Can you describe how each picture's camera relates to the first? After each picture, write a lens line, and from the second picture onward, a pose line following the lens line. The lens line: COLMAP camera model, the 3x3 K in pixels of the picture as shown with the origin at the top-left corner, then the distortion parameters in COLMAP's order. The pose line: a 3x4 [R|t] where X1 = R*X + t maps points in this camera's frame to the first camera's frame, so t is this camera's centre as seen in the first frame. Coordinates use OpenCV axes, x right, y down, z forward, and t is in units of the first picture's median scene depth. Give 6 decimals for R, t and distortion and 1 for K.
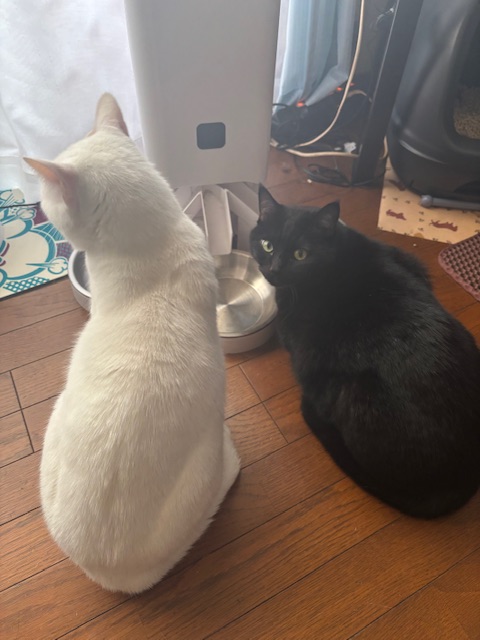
lens RADIAL K [[504.0, 0, 240.0], [0, 504.0, 320.0], [0, 0, 1]] dist [-0.006672, -0.006115]
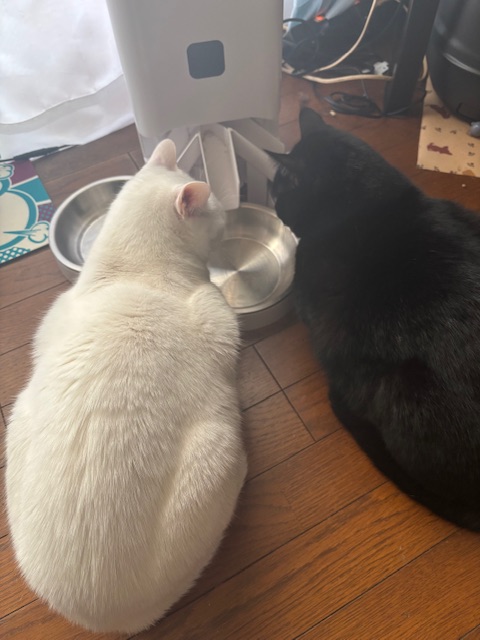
lens RADIAL K [[504.0, 0, 240.0], [0, 504.0, 320.0], [0, 0, 1]] dist [-0.006672, -0.006115]
pose [[0.997779, -0.038308, -0.054497, 0.020936], [0.043877, 0.993508, 0.104958, -0.036437], [0.050123, -0.107116, 0.992982, 0.158624]]
